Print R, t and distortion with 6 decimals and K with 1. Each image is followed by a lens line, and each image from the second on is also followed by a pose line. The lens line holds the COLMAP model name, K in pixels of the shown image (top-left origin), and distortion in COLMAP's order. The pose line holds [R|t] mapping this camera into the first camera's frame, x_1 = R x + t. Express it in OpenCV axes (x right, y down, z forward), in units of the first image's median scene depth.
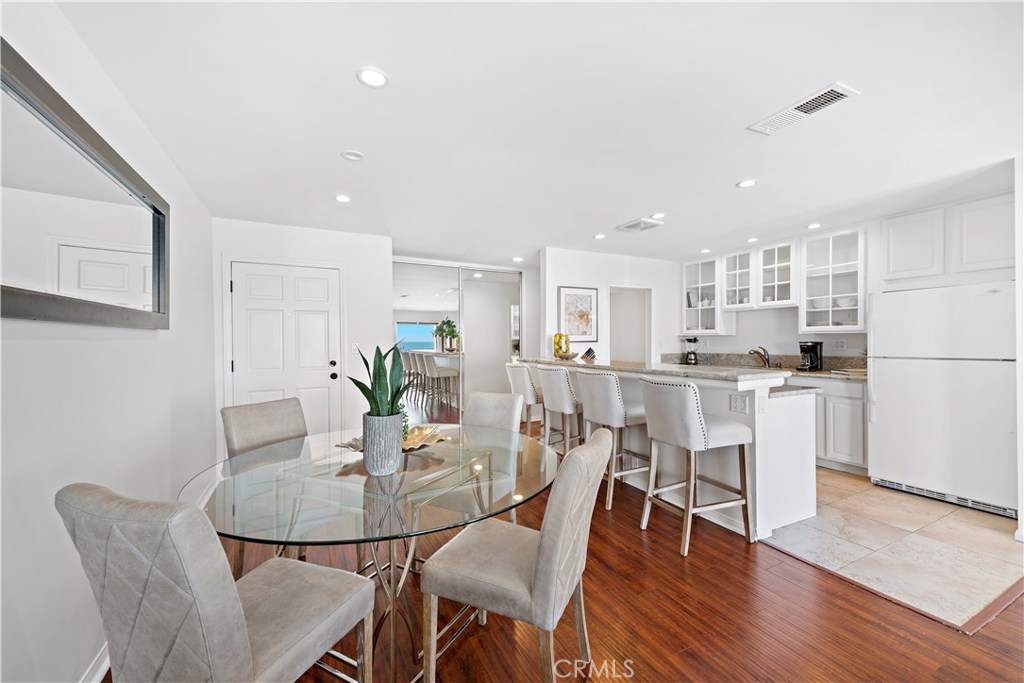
lens RADIAL K [[404.7, 0, 511.5], [0, 404.7, 344.8], [0, 0, 1]] dist [0.014810, -0.003340]
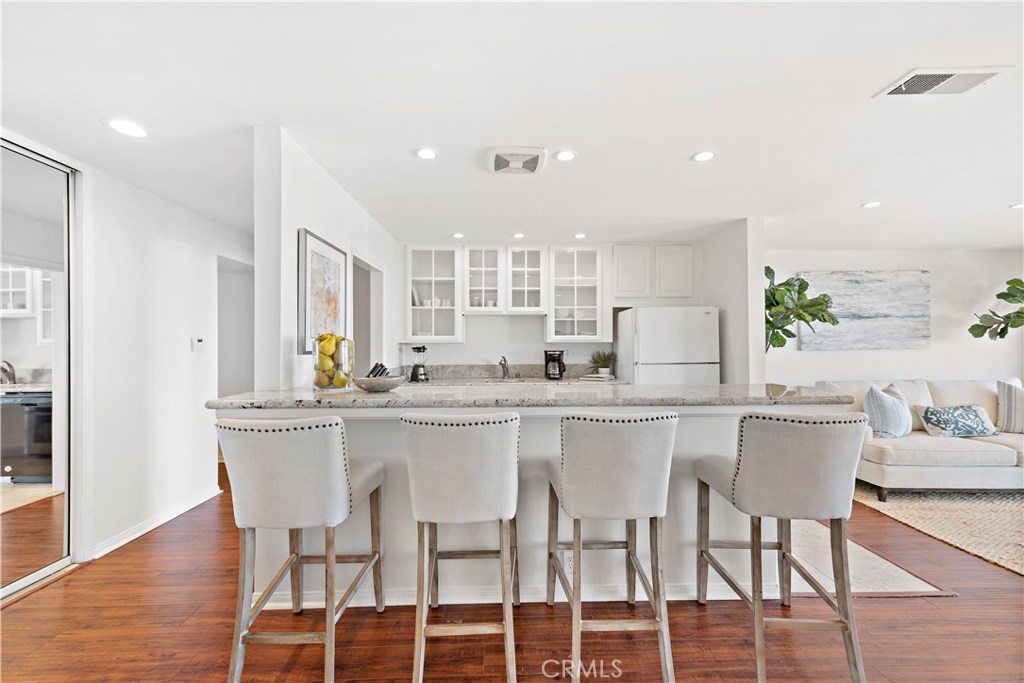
lens RADIAL K [[404.7, 0, 509.6], [0, 404.7, 347.0], [0, 0, 1]] dist [0.014810, -0.003340]
pose [[0.435433, 0.005478, 0.900205, -0.211641], [0.010258, 0.999886, -0.011046, -0.006725], [-0.900163, 0.014044, 0.435327, 0.658246]]
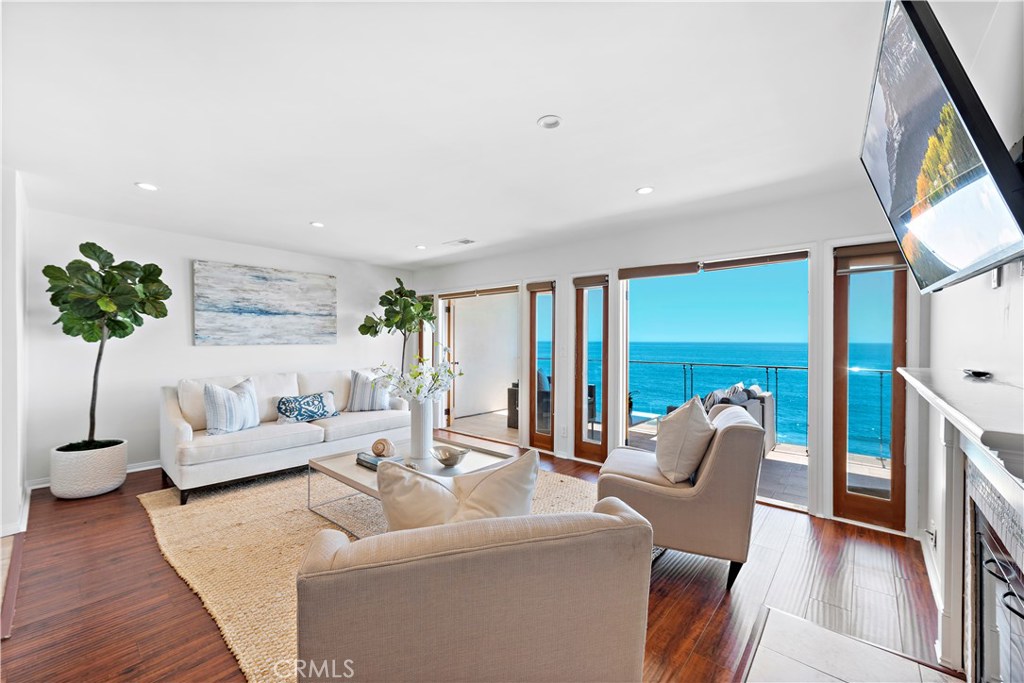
lens RADIAL K [[404.7, 0, 513.5], [0, 404.7, 341.5], [0, 0, 1]] dist [0.014810, -0.003340]
pose [[-0.376961, 0.004423, 0.926219, -0.115837], [0.009563, 0.999954, -0.000883, -0.003602], [-0.926180, 0.008525, -0.376986, 0.103269]]
